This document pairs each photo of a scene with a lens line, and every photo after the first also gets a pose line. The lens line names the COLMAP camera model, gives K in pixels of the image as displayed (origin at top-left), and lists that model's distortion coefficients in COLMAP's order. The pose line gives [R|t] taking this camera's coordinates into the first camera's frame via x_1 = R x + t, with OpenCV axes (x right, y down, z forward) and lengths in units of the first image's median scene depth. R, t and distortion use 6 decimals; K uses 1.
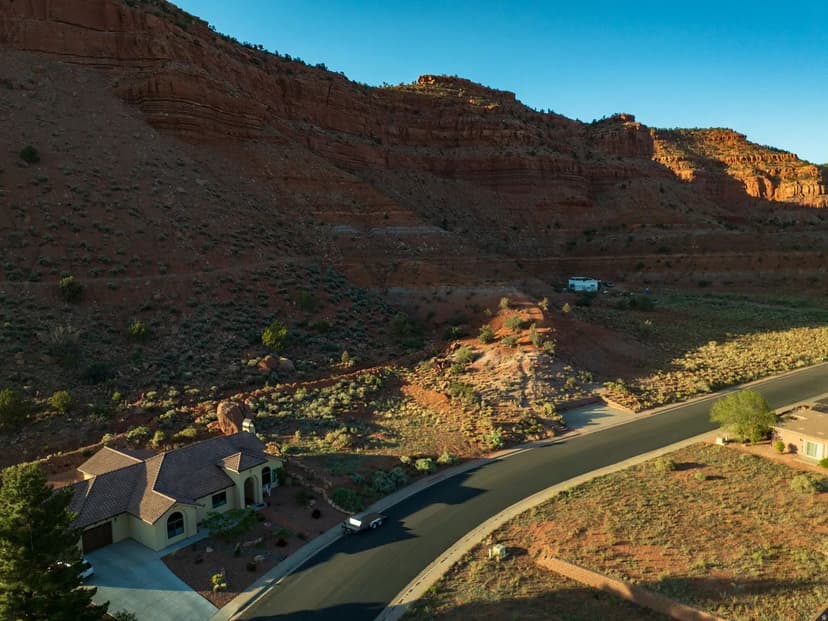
lens RADIAL K [[589.1, 0, 414.0], [0, 589.1, 310.5], [0, 0, 1]] dist [-0.030406, -0.000187]
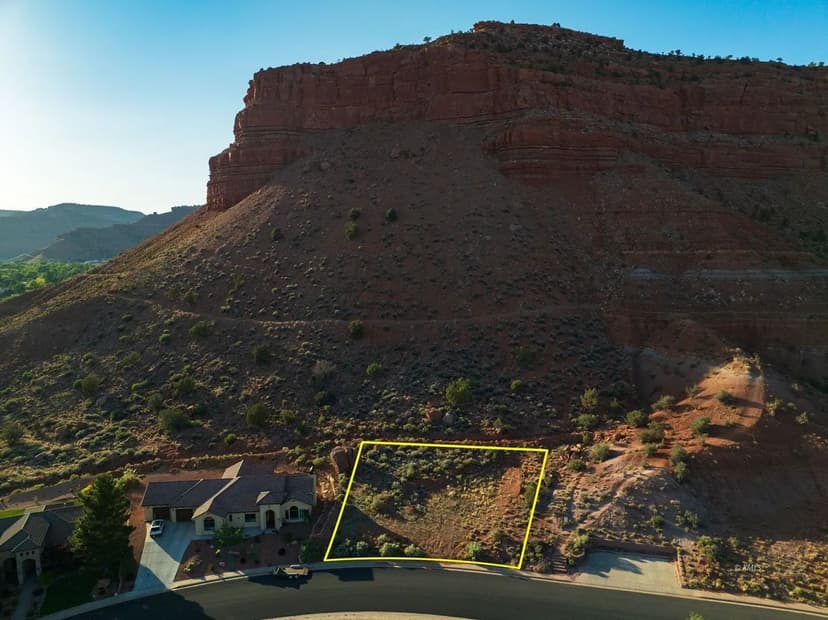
lens RADIAL K [[589.1, 0, 414.0], [0, 589.1, 310.0], [0, 0, 1]] dist [-0.030406, -0.000187]
pose [[0.671091, 0.092177, -0.735623, 0.308010], [-0.071602, 0.995661, 0.059441, -0.100484], [0.737910, 0.012782, 0.674779, 0.086113]]
